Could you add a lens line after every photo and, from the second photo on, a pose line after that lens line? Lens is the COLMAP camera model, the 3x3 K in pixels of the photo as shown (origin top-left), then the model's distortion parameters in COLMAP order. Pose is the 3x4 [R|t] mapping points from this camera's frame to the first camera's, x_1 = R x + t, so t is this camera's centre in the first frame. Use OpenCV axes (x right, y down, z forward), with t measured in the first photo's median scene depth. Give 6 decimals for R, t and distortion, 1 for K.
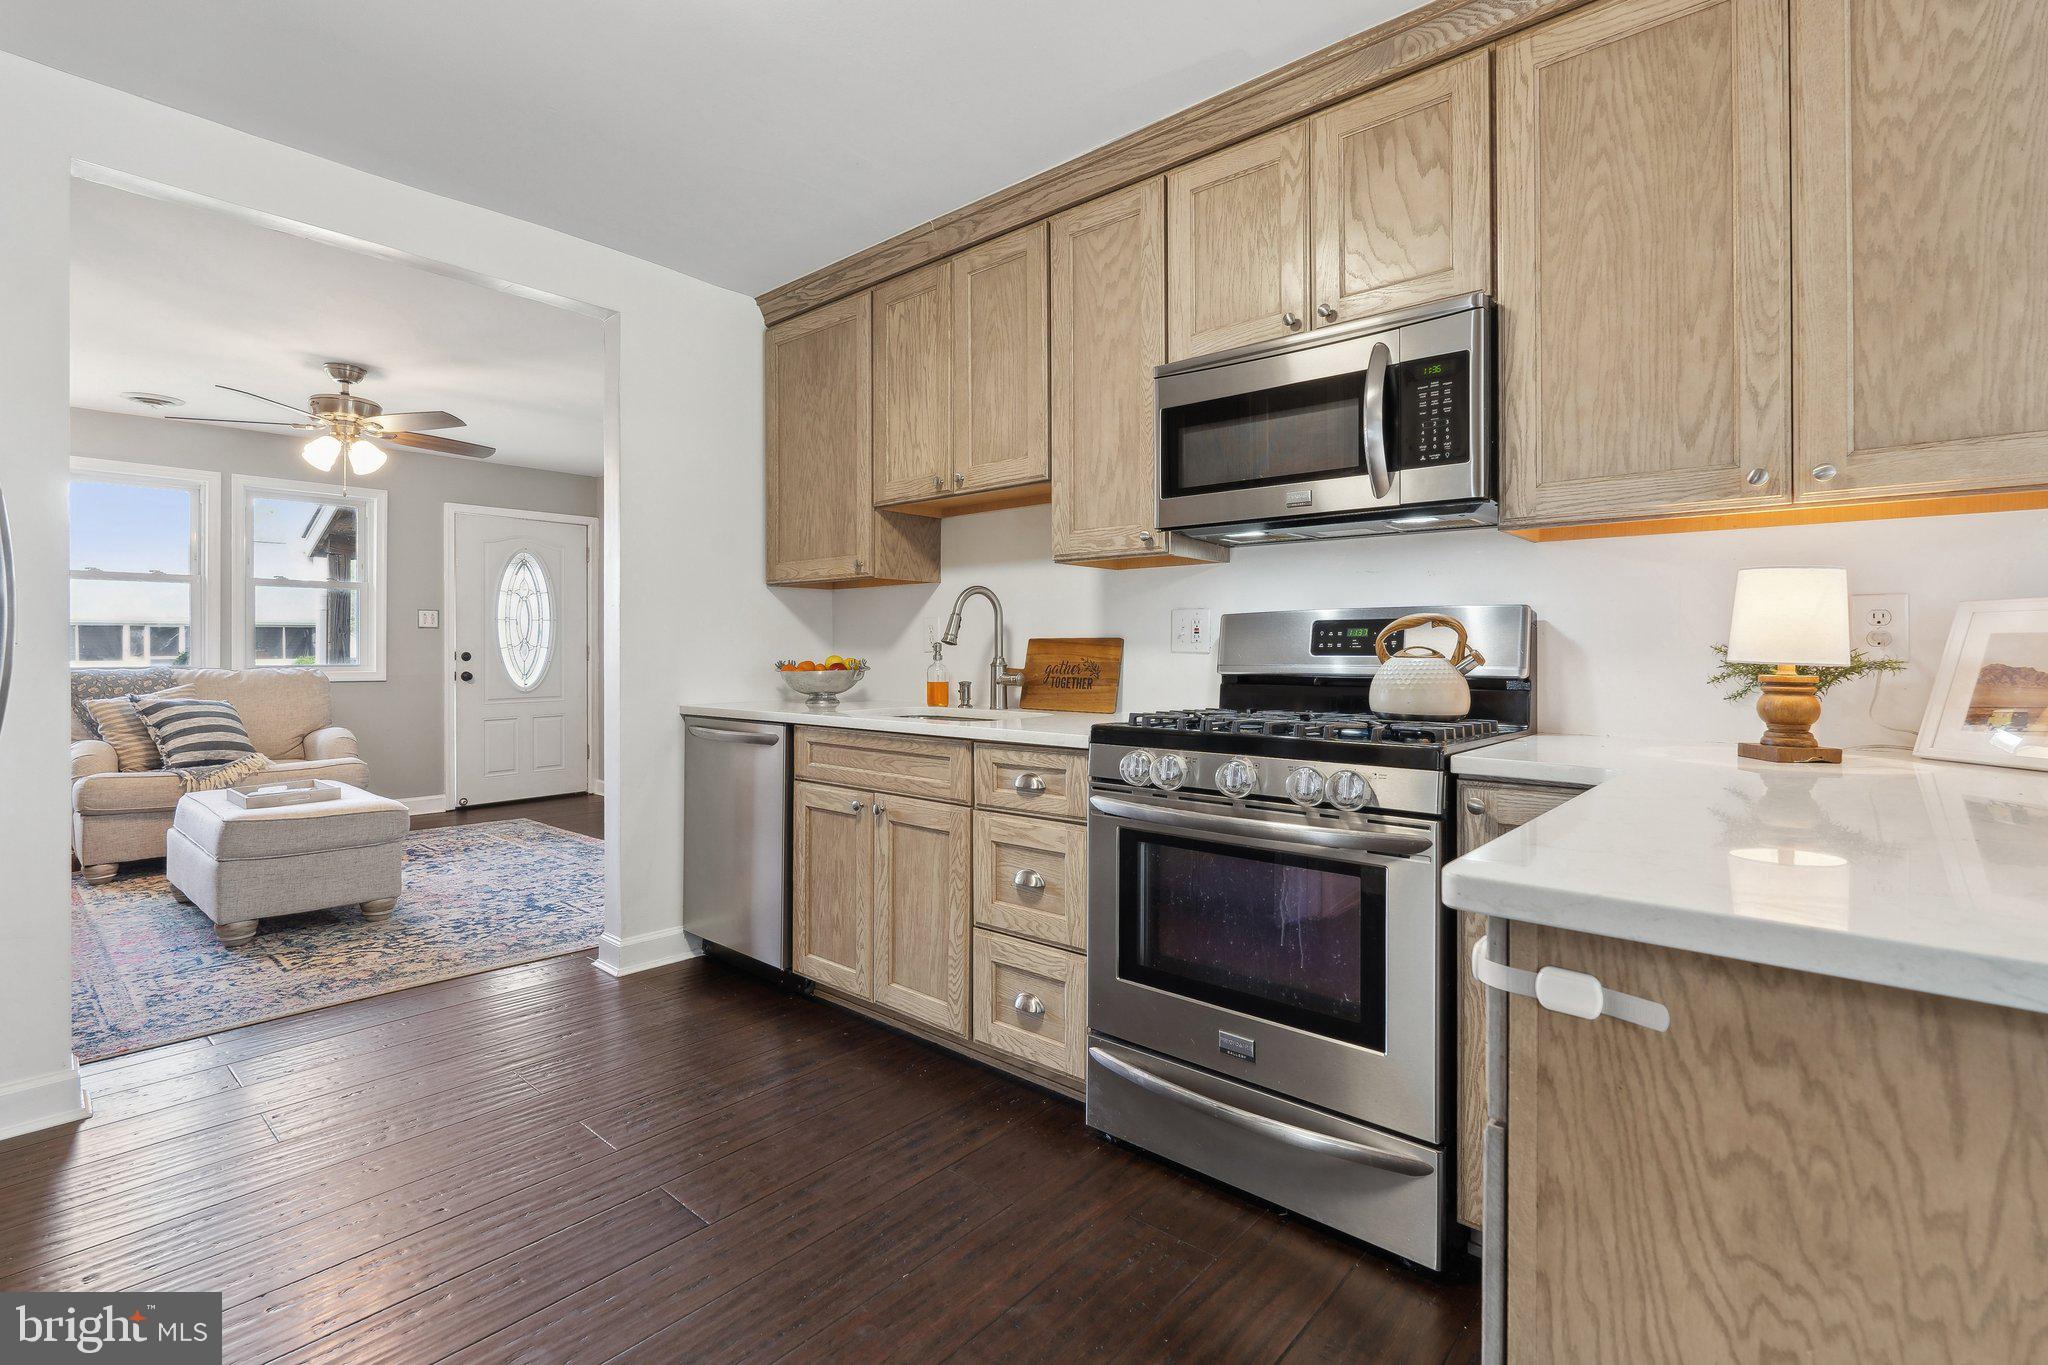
lens RADIAL K [[922.9, 0, 1016.5], [0, 922.9, 647.8], [0, 0, 1]] dist [-0.009847, 0.001385]
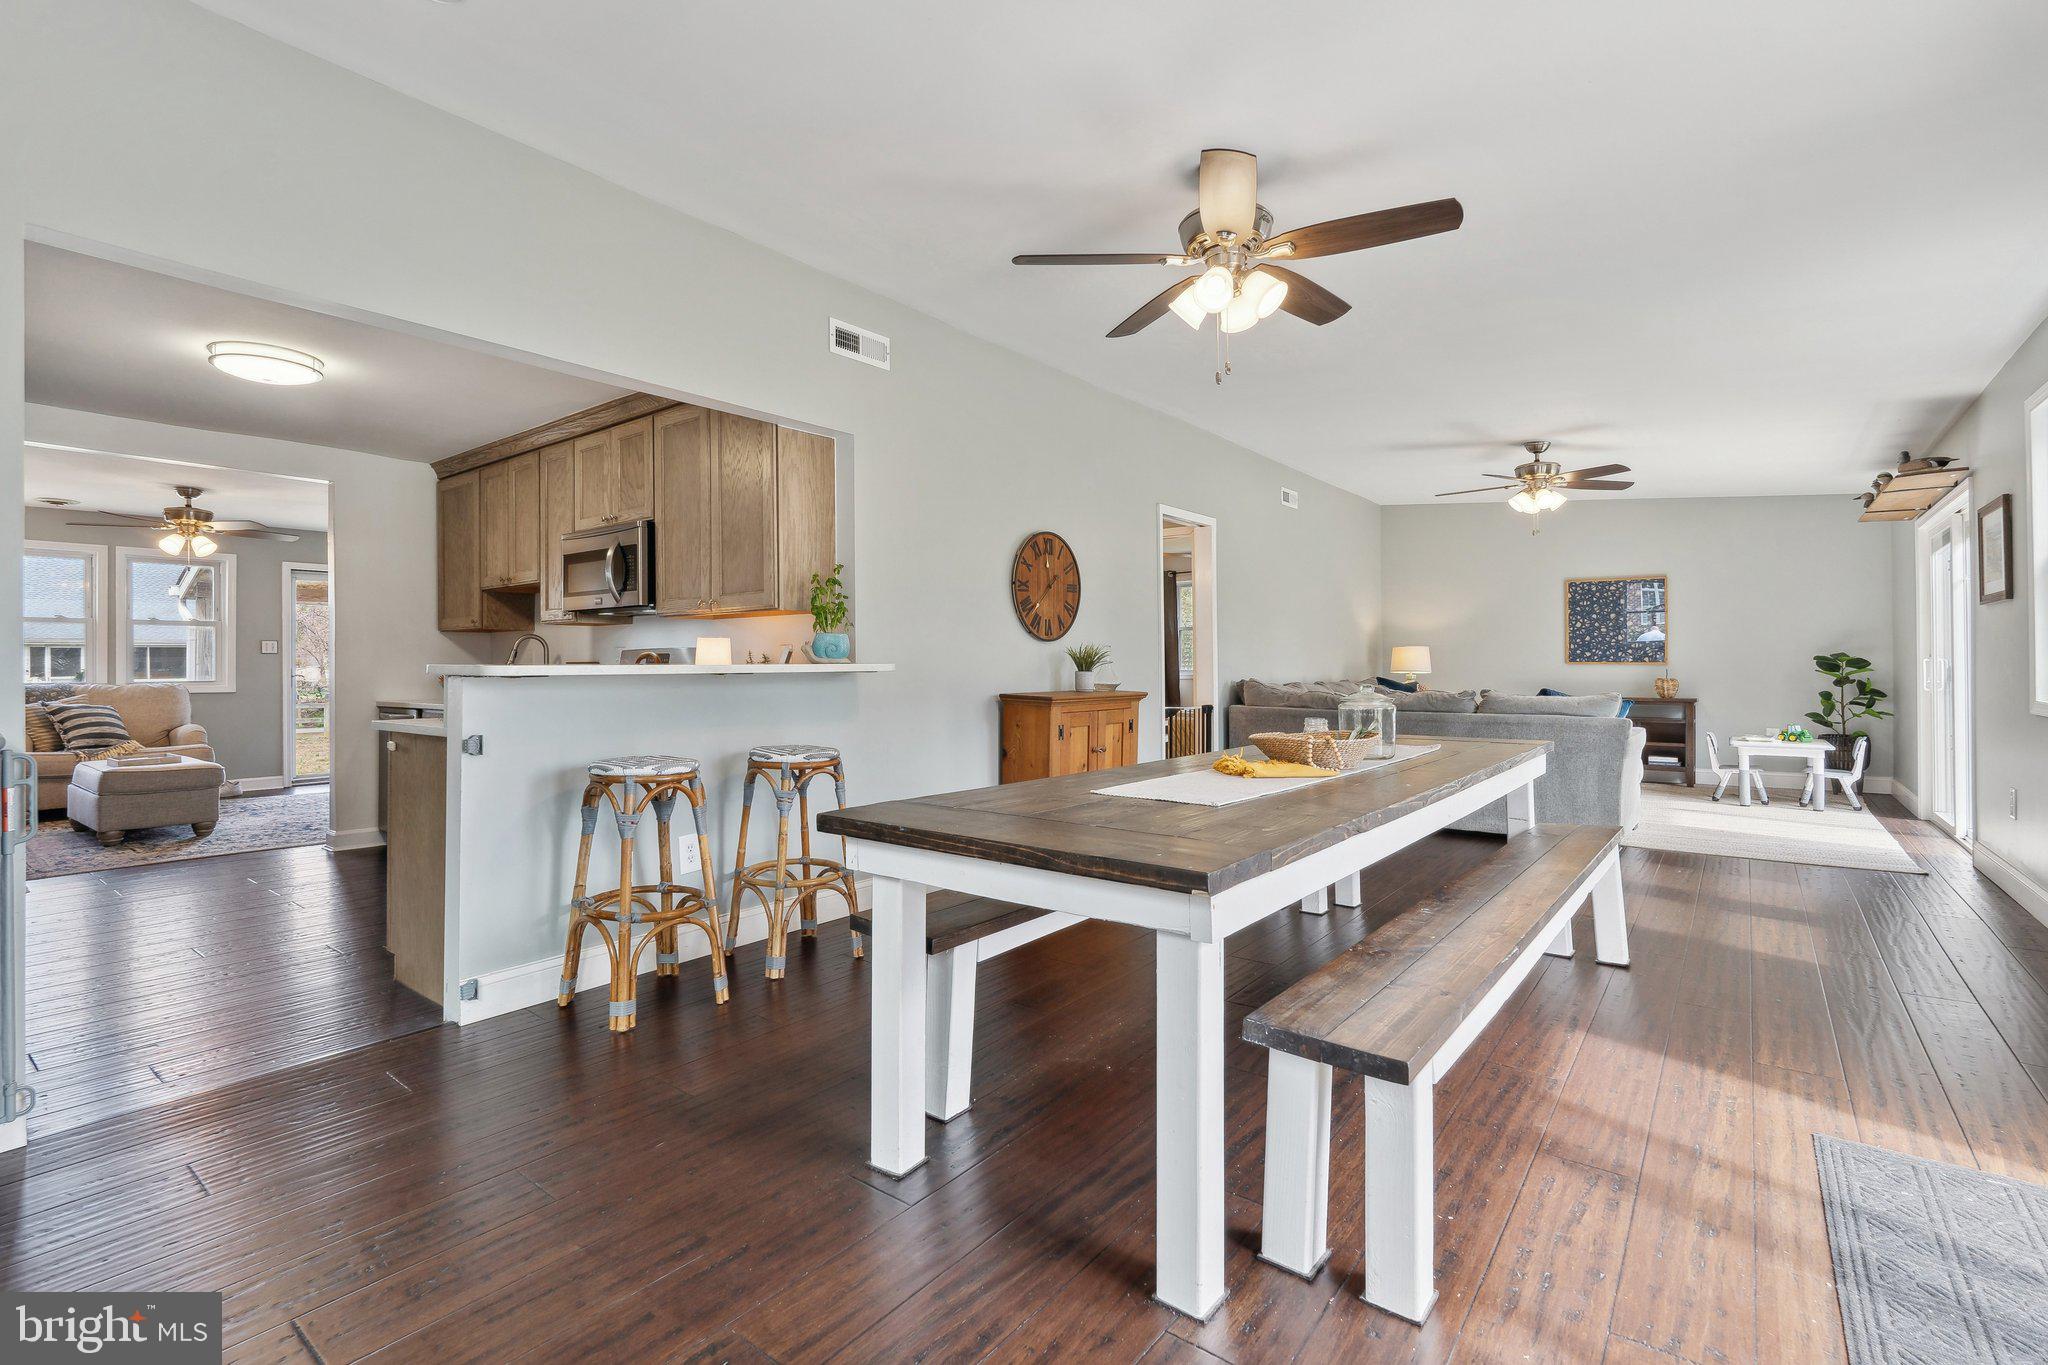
lens RADIAL K [[922.9, 0, 1027.6], [0, 922.9, 660.9], [0, 0, 1]] dist [-0.009847, 0.001385]
pose [[0.998111, -0.003884, 0.061321, 0.738112], [0.004158, 0.999982, -0.004344, -0.001566], [-0.061303, 0.004591, 0.998109, -0.792576]]
